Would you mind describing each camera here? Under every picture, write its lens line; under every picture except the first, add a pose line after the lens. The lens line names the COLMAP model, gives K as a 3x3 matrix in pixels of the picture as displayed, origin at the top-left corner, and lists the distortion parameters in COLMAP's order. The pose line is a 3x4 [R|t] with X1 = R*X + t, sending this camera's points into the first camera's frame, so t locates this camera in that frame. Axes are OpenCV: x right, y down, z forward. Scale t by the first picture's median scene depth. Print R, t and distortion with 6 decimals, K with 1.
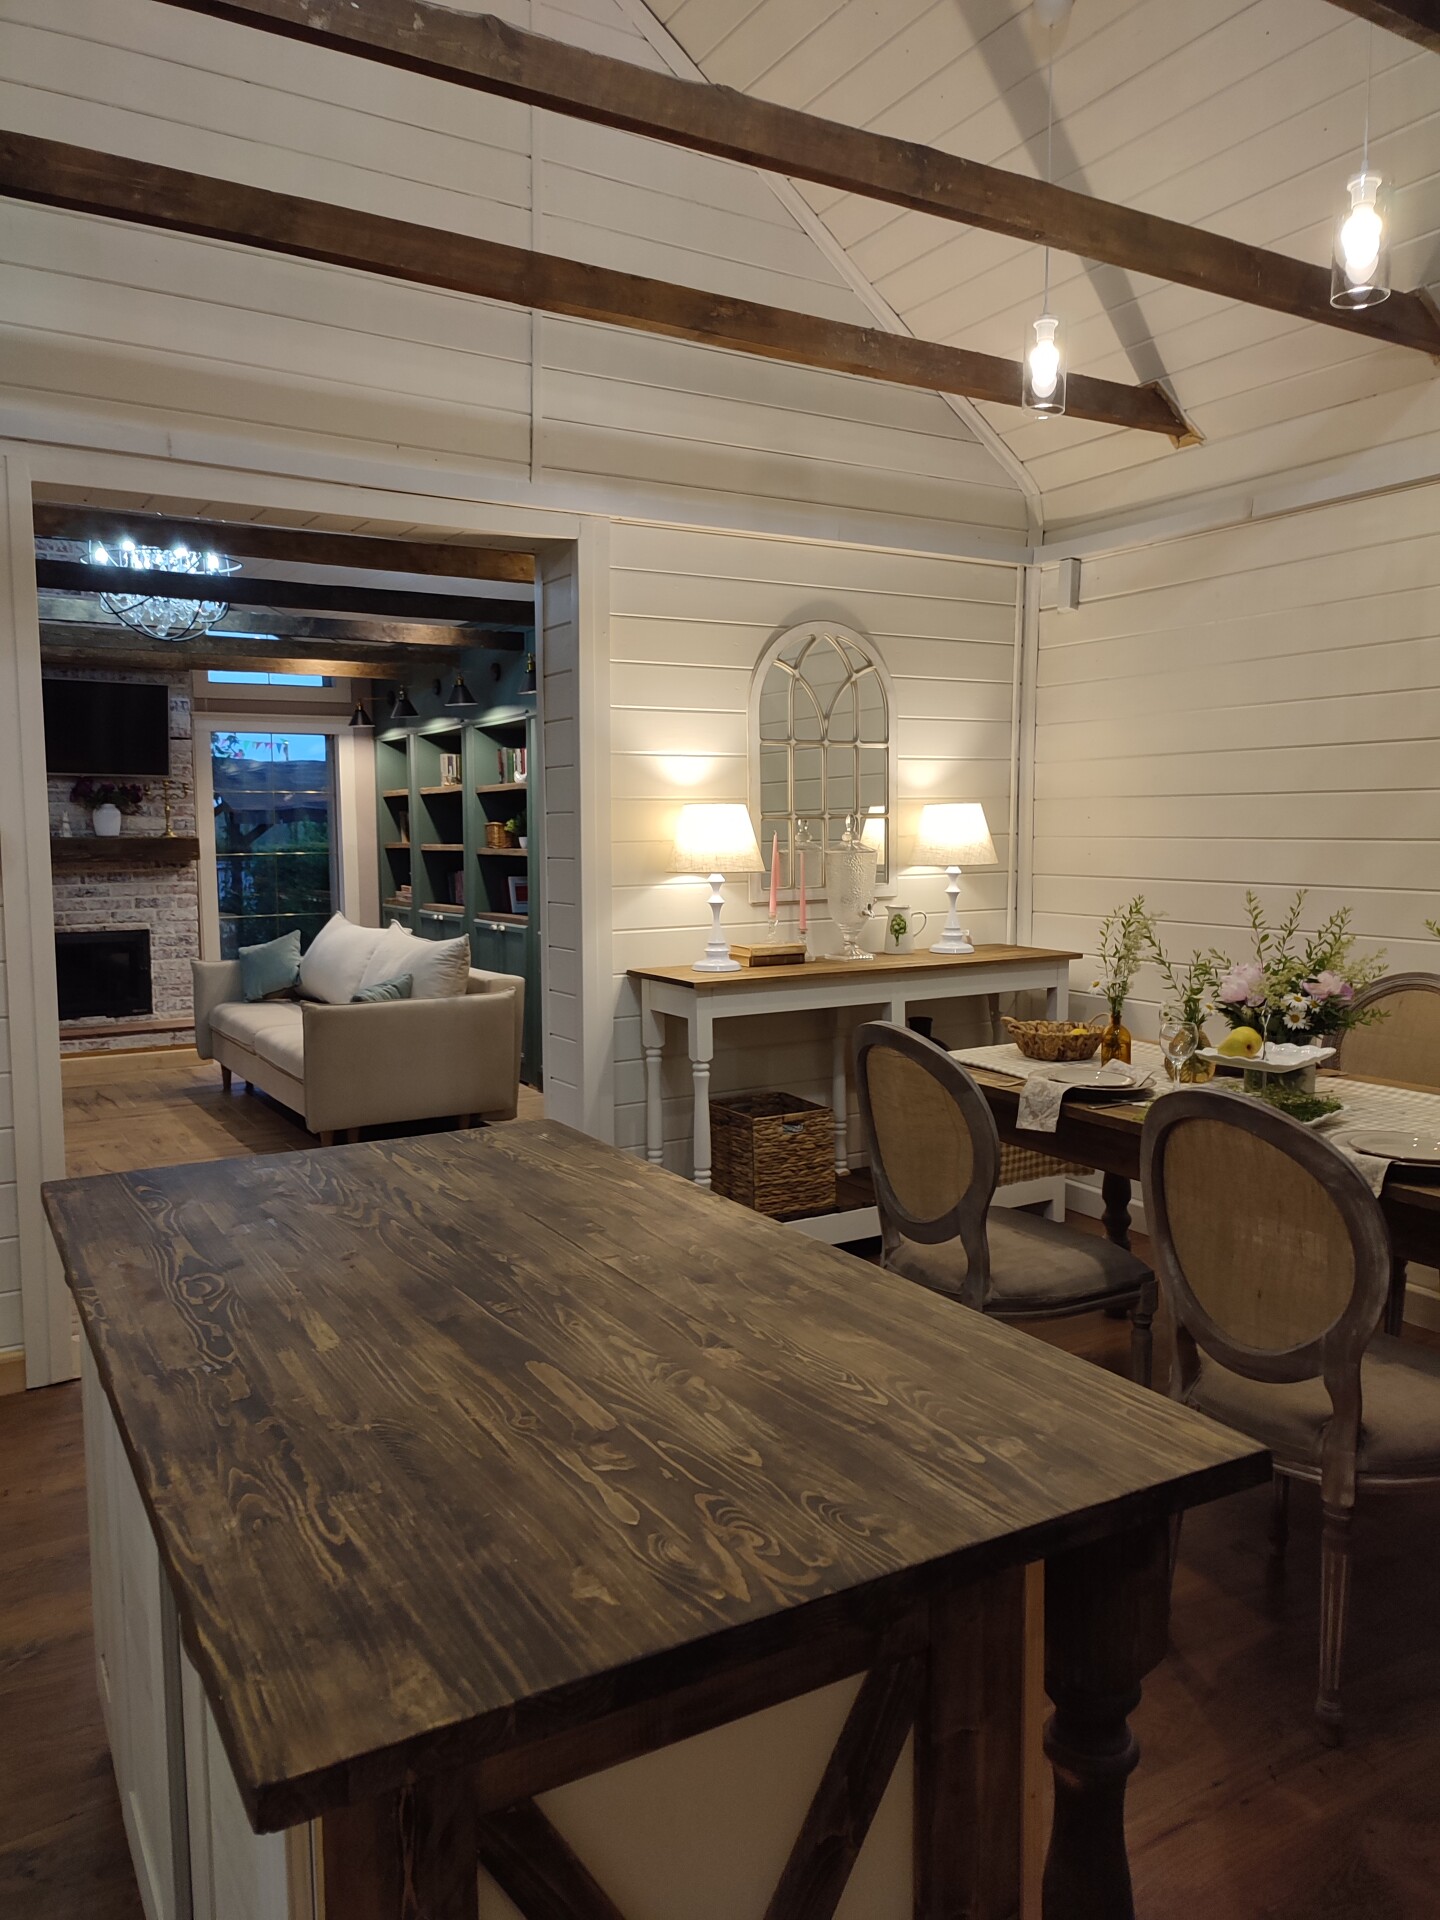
lens RADIAL K [[1379.6, 0, 720.0], [0, 1379.6, 960.0], [0, 0, 1]] dist [0.004132, 0.001069]
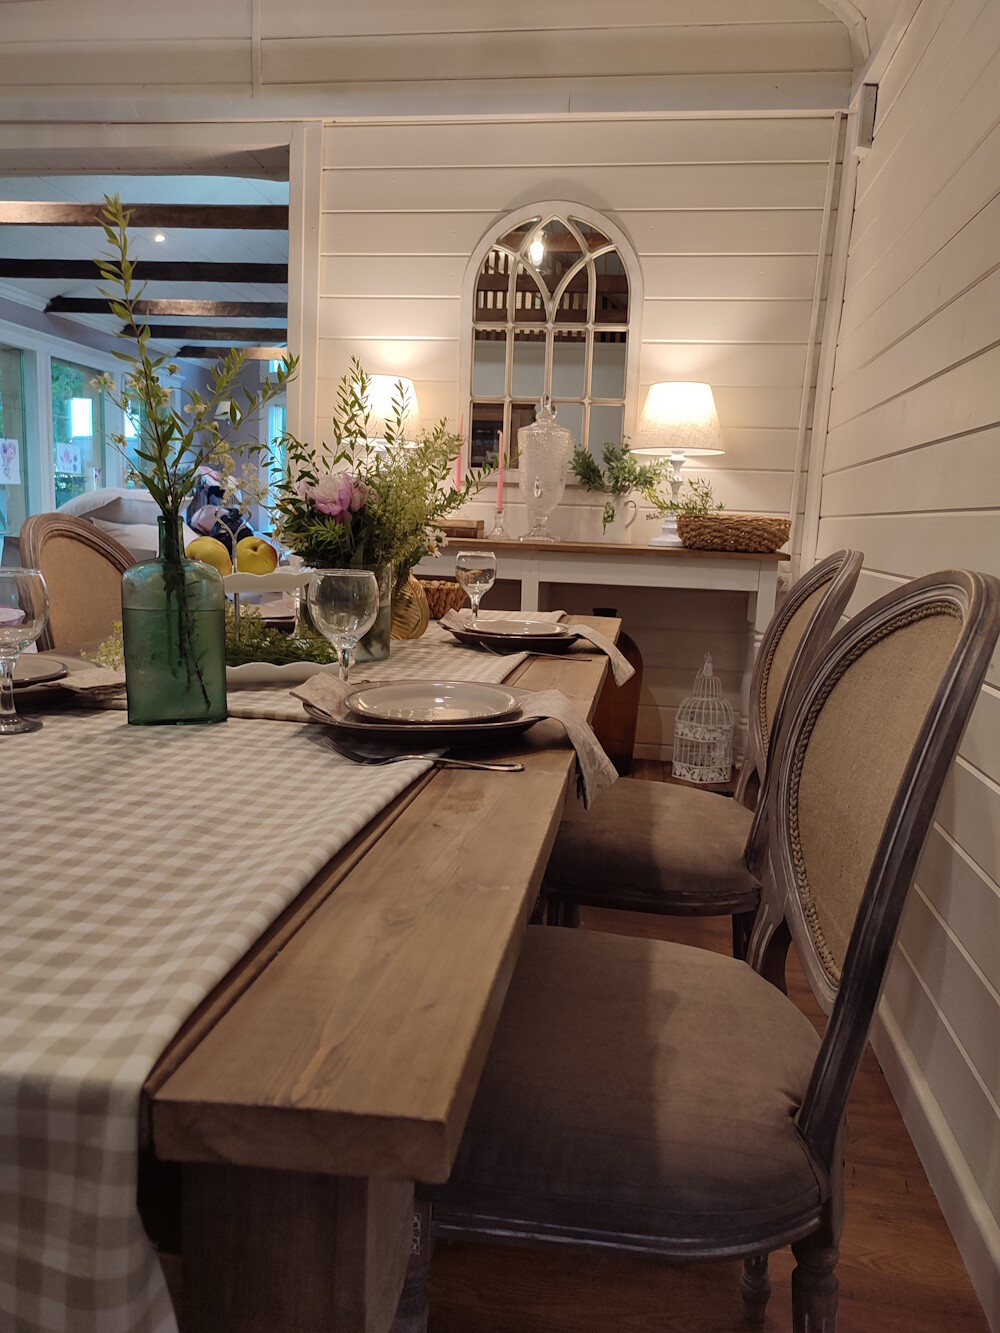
lens RADIAL K [[957.8, 0, 500.0], [0, 957.8, 666.5], [0, 0, 1]] dist [0.004132, 0.001069]
pose [[0.770577, 0.137305, -0.622381, 0.501722], [-0.109592, 0.990519, 0.082833, 0.034481], [0.627854, 0.004379, 0.778319, 0.415259]]
